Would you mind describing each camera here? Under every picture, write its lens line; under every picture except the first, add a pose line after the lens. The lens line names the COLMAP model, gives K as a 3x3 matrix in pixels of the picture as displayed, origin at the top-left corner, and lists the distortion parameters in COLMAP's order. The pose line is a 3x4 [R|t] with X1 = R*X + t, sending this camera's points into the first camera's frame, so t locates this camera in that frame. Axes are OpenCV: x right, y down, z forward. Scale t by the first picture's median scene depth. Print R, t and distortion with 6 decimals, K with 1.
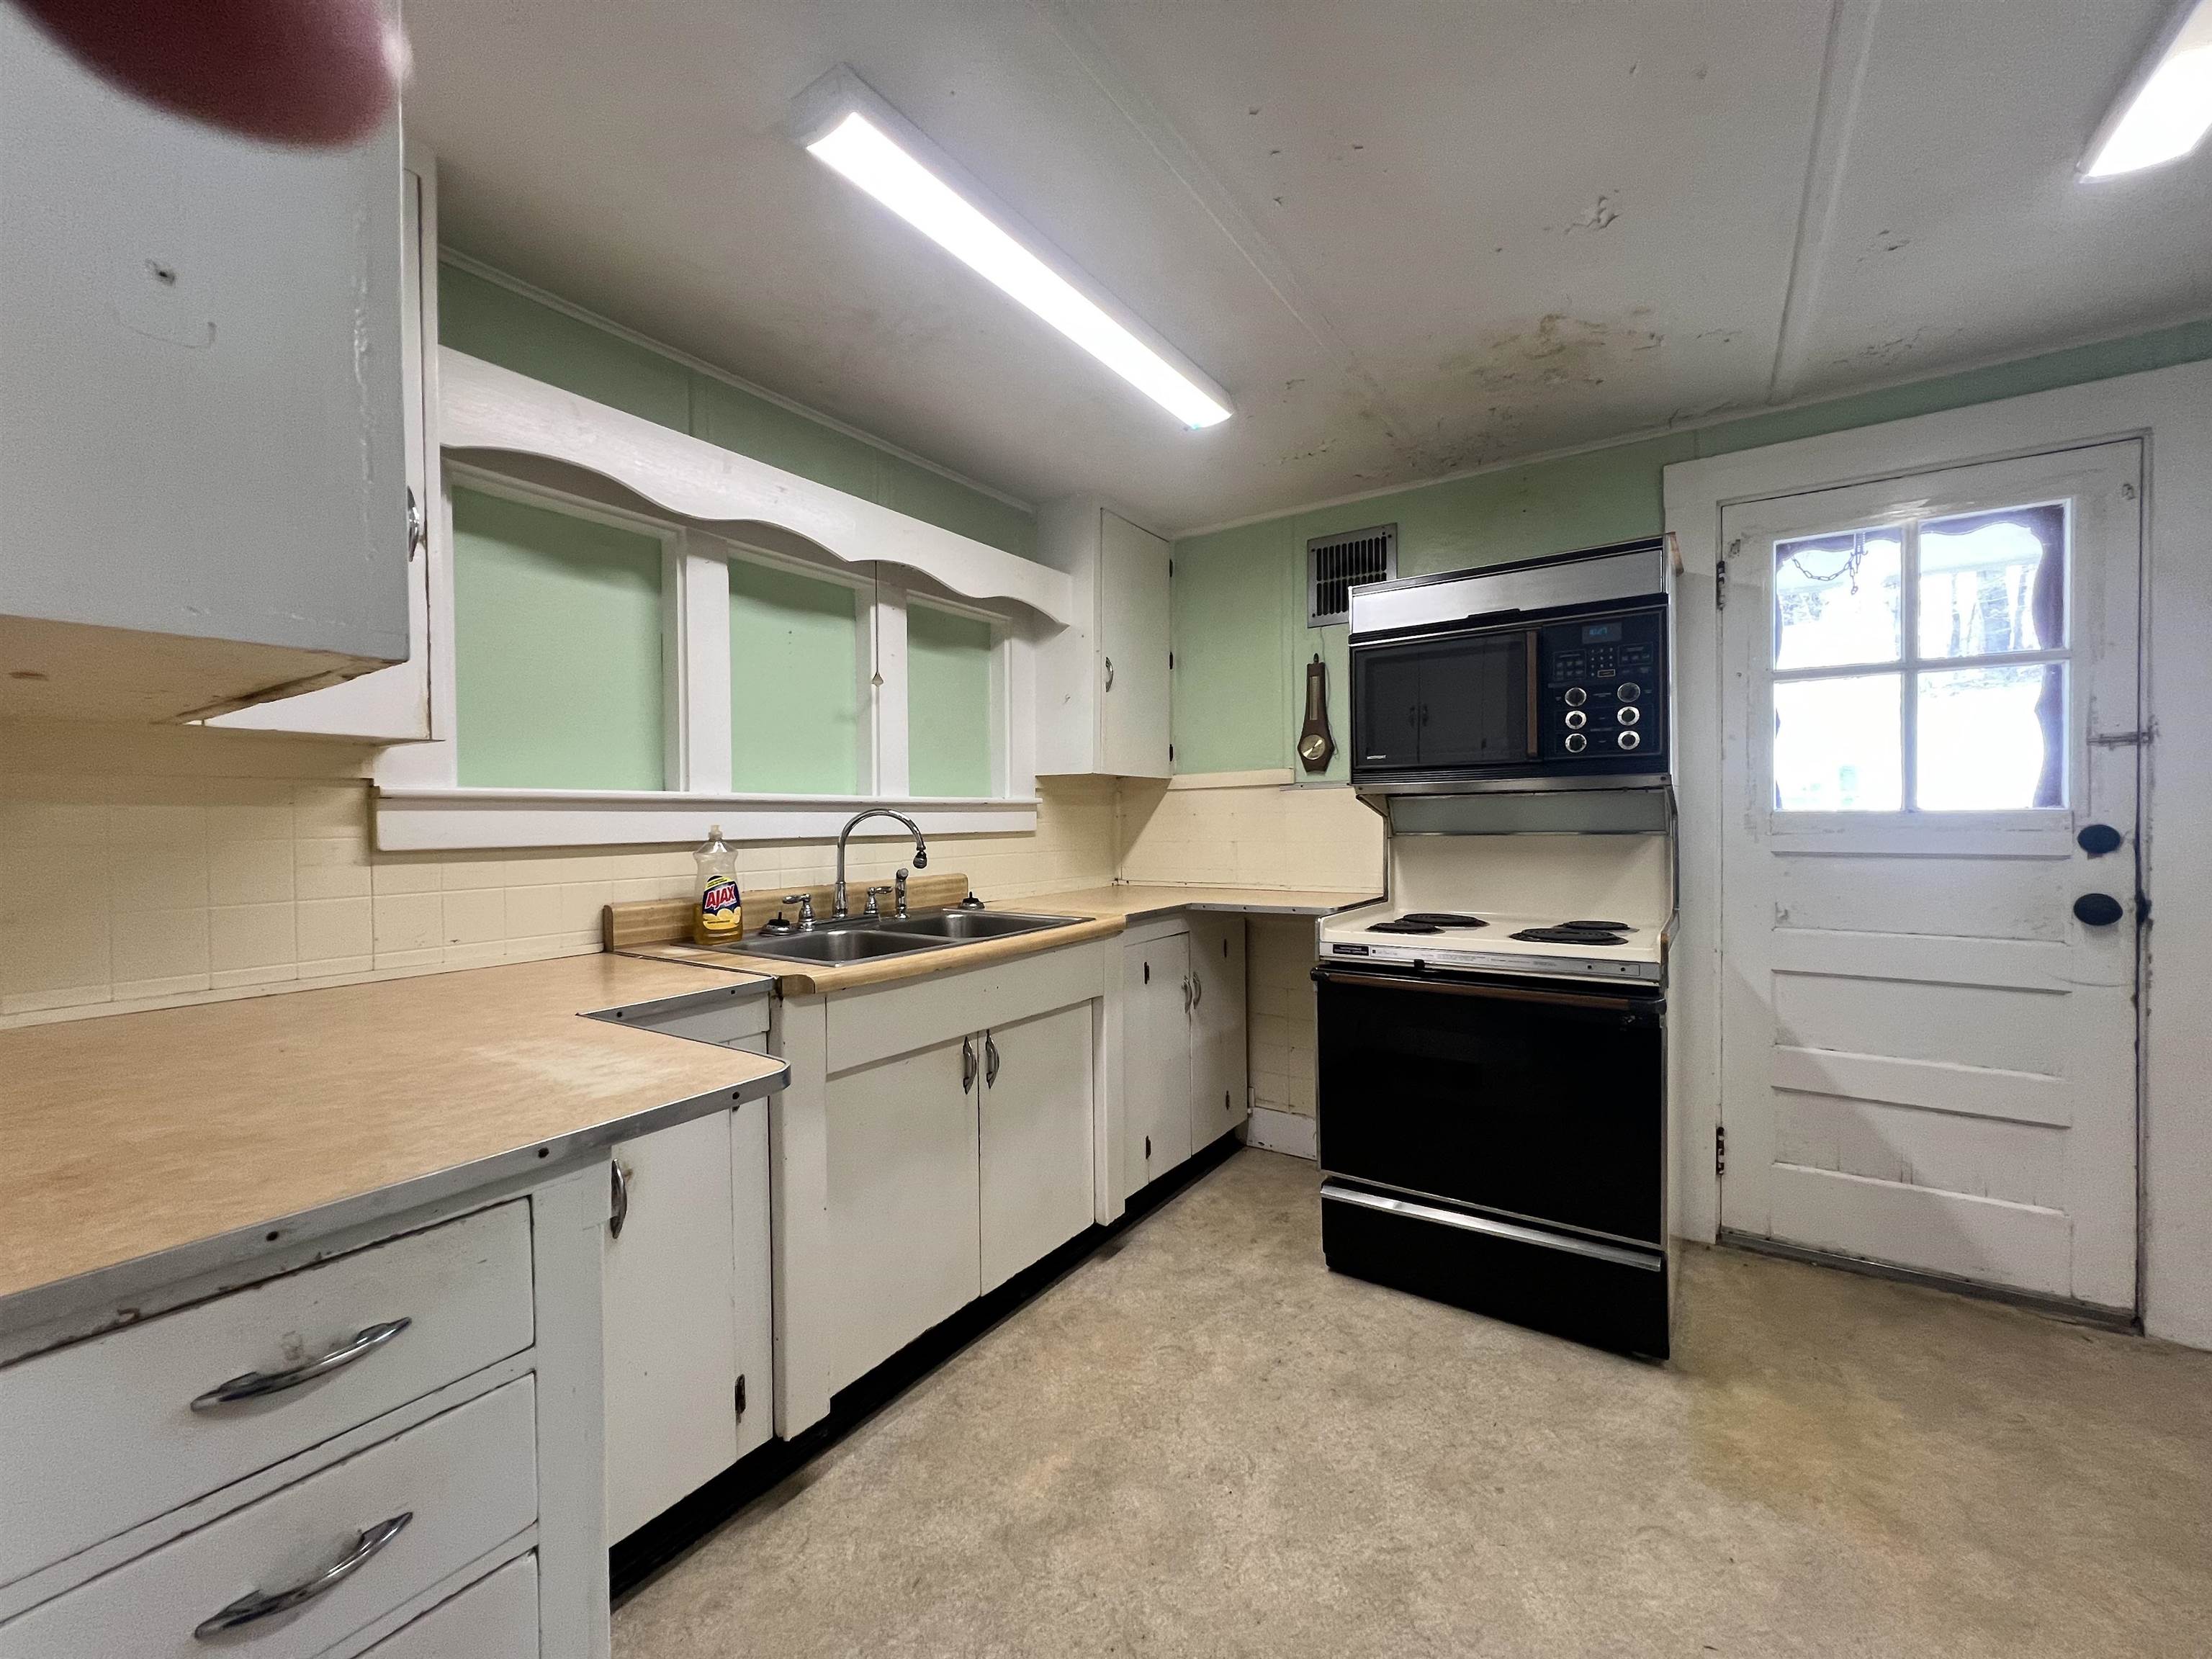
lens RADIAL K [[887.3, 0, 1106.0], [0, 887.3, 829.5], [0, 0, 1]] dist [0.000944, 0.000238]
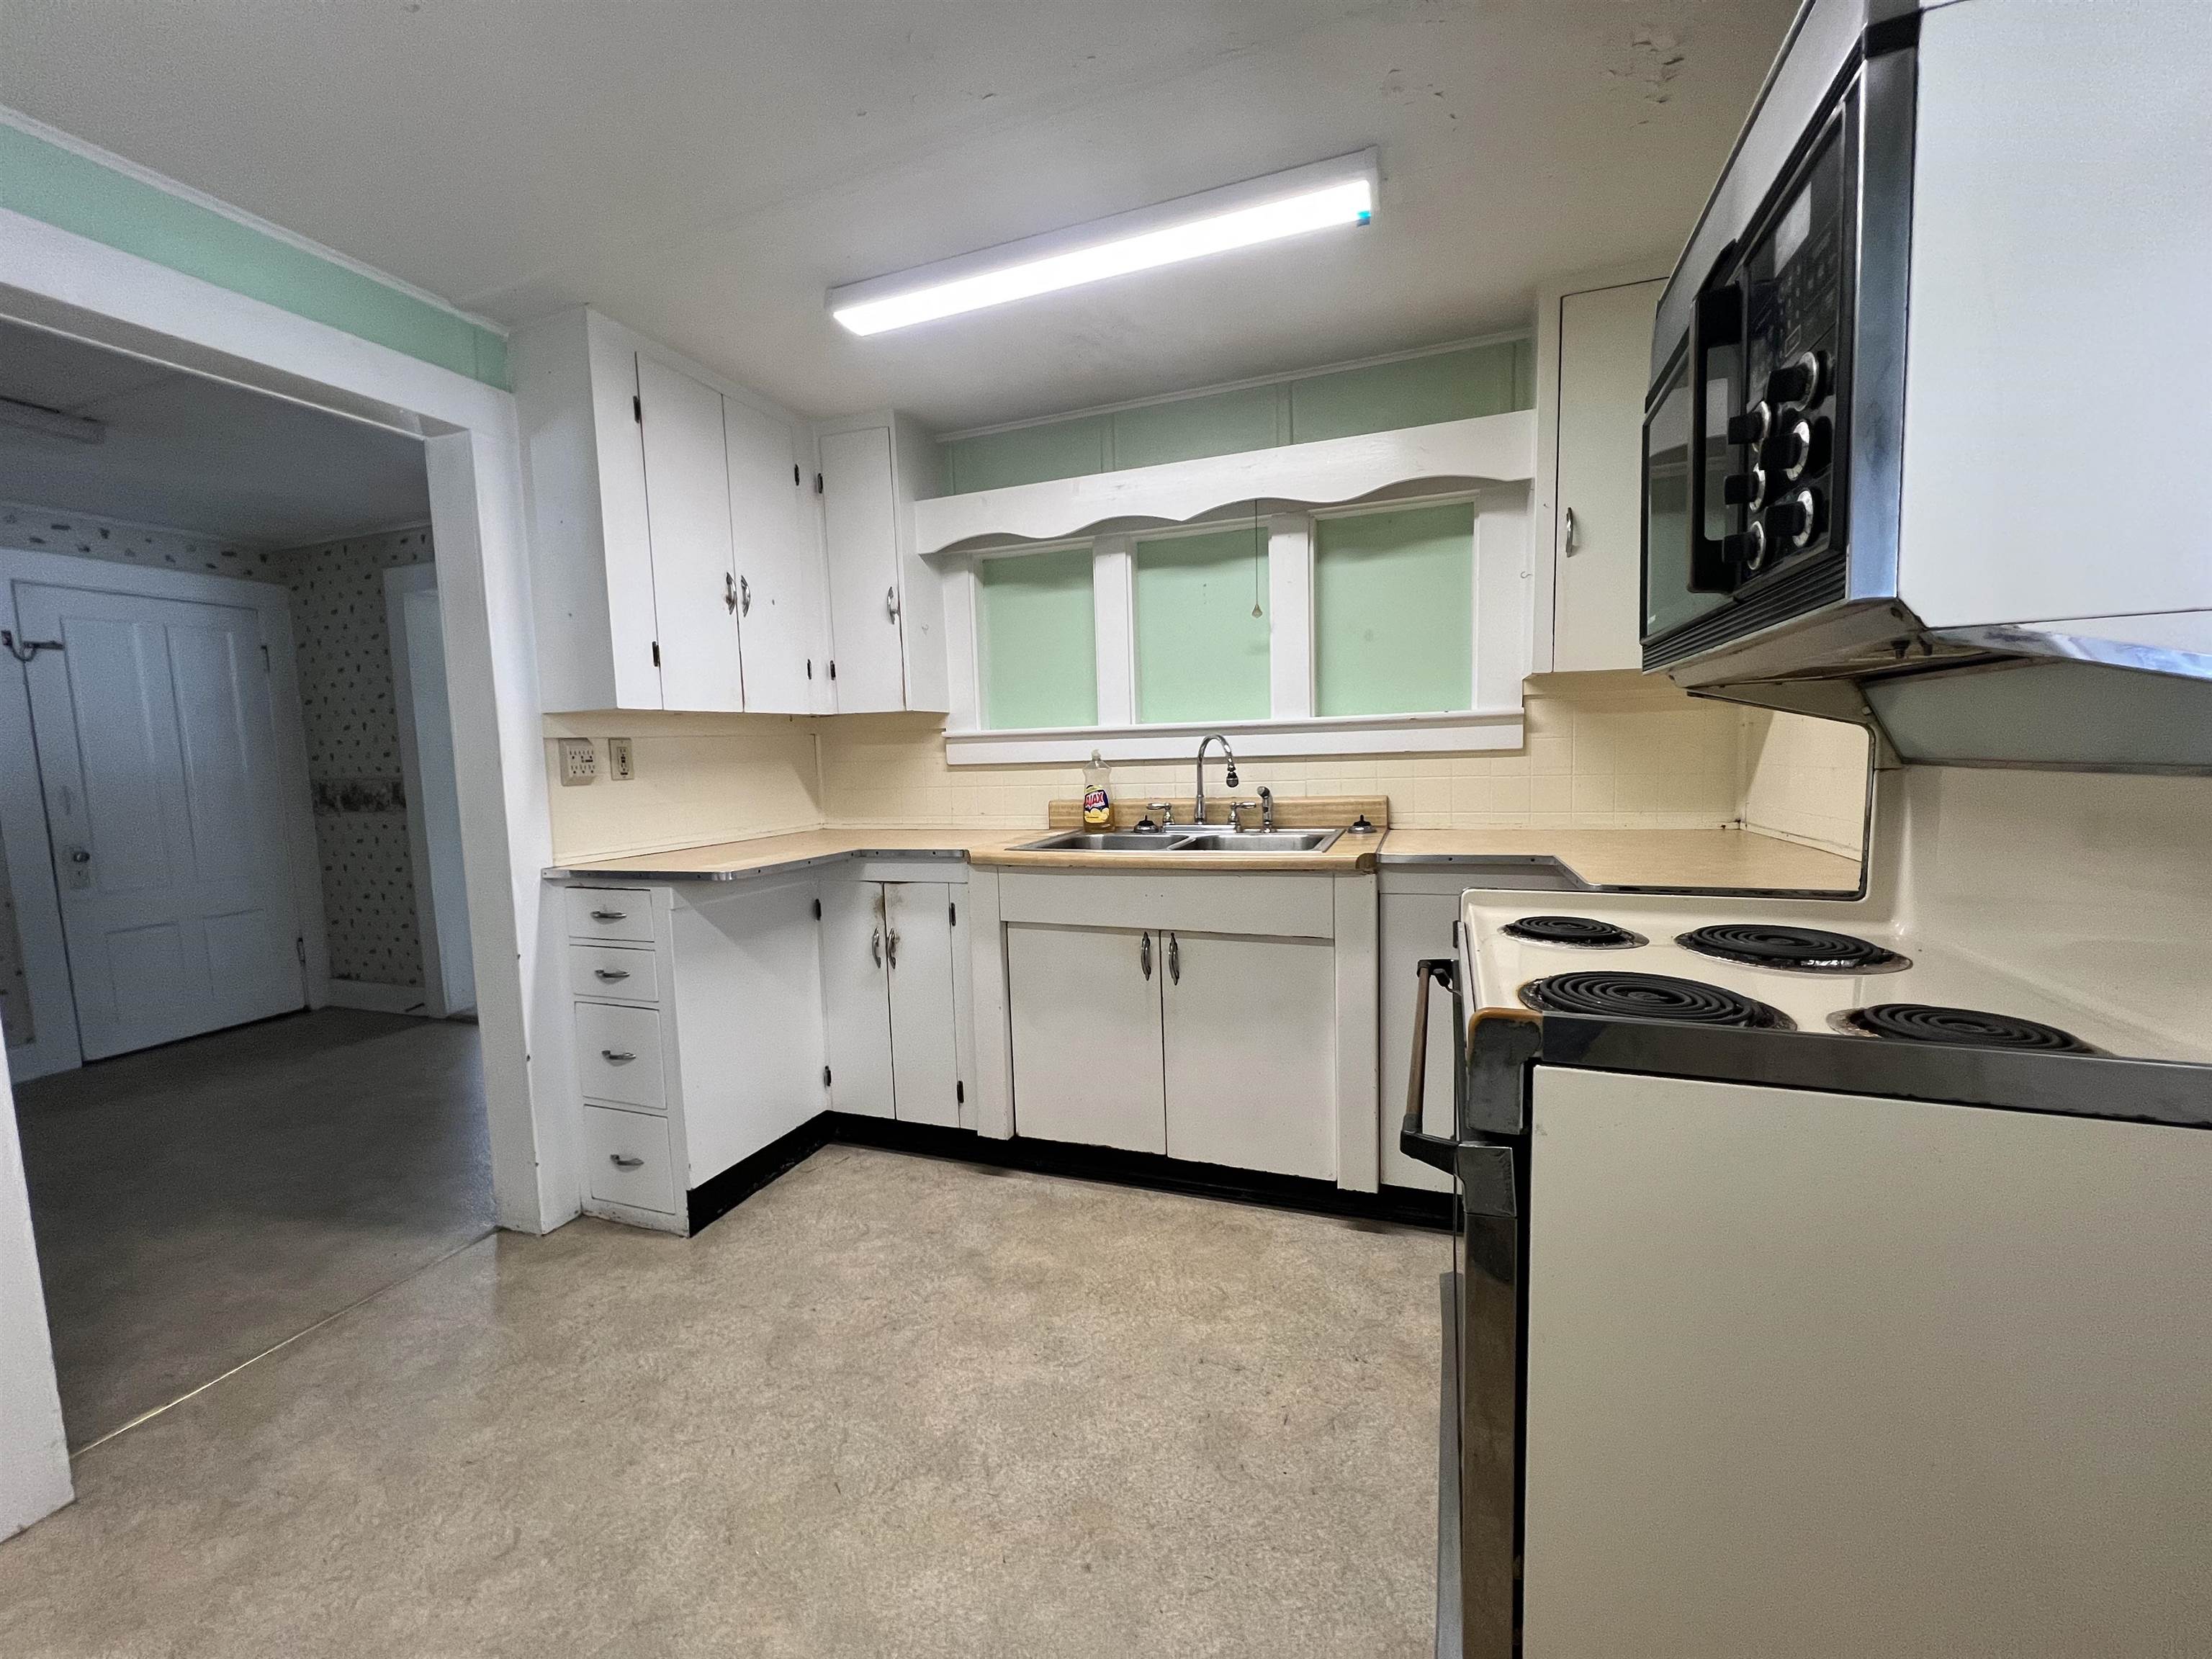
lens RADIAL K [[887.3, 0, 1106.0], [0, 887.3, 829.5], [0, 0, 1]] dist [0.000944, 0.000238]
pose [[0.234783, 0.087503, -0.968101, 0.946893], [0.015513, 0.995476, 0.093740, -0.010375], [0.971924, -0.037027, 0.232363, 0.681533]]
